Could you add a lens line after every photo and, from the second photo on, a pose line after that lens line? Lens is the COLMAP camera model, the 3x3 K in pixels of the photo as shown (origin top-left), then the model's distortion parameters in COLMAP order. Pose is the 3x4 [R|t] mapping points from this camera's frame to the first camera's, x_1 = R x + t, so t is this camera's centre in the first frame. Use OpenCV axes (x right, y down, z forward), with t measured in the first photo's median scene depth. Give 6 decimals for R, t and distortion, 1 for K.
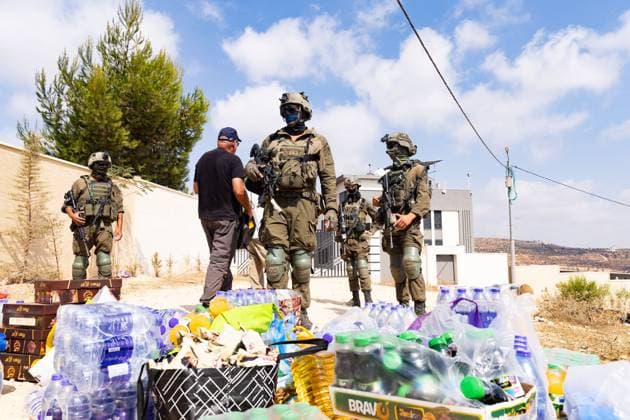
lens RADIAL K [[416.6, 0, 315.0], [0, 416.6, 210.0], [0, 0, 1]] dist [-0.001639, -0.000091]
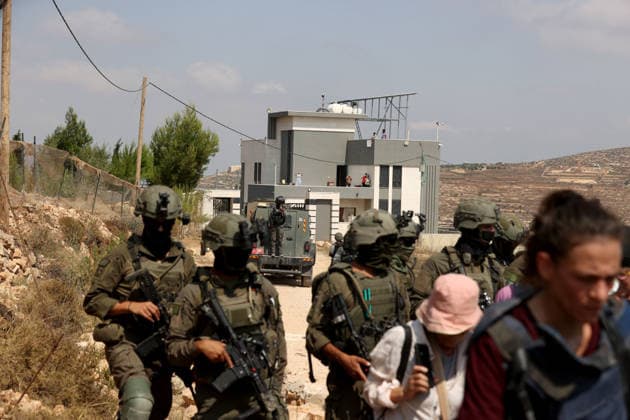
lens RADIAL K [[1190.8, 0, 315.0], [0, 1190.8, 210.0], [0, 0, 1]] dist [0.030053, 0.065892]
pose [[0.994258, 0.026131, 0.103774, -0.398956], [-0.039590, 0.990745, 0.129835, -0.703526], [-0.099421, -0.133198, 0.986090, -4.505387]]
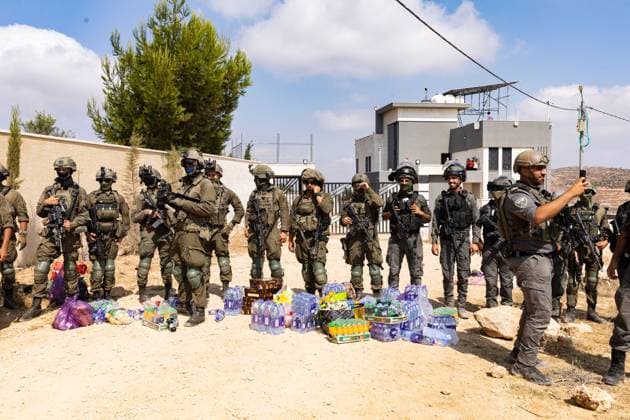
lens RADIAL K [[539.4, 0, 315.0], [0, 539.4, 210.0], [0, 0, 1]] dist [0.008604, 0.006506]
pose [[0.996729, -0.001637, -0.080798, -0.001161], [0.013403, 0.989298, 0.145294, -0.118915], [0.079695, -0.145902, 0.986084, -0.356006]]
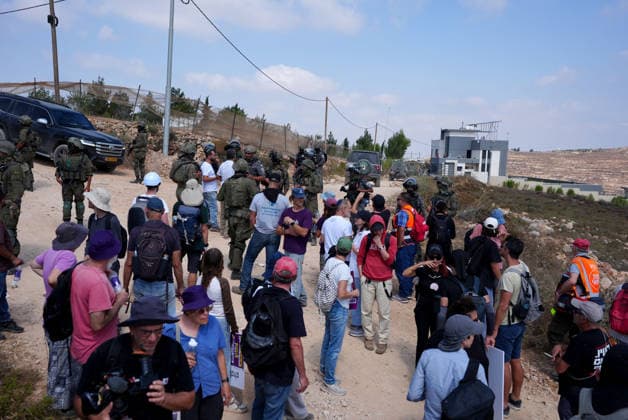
lens RADIAL K [[537.7, 0, 314.0], [0, 537.7, 210.0], [0, 0, 1]] dist [0.008604, 0.006506]
pose [[0.975709, 0.056037, -0.211783, 0.032600], [-0.010395, 0.977486, 0.210746, -0.891850], [0.218825, -0.203425, 0.954324, -6.287077]]
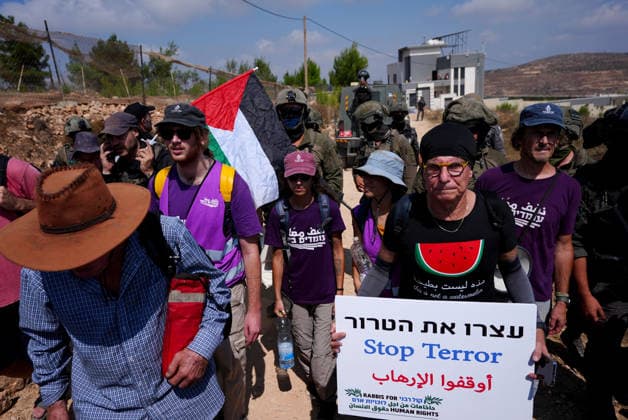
lens RADIAL K [[429.3, 0, 314.0], [0, 429.3, 210.0], [0, 0, 1]] dist [0.004345, 0.001788]
pose [[0.987536, -0.036043, -0.153213, -0.219103], [0.090167, 0.927416, 0.363001, -0.496810], [0.129009, -0.372291, 0.919106, -3.117902]]
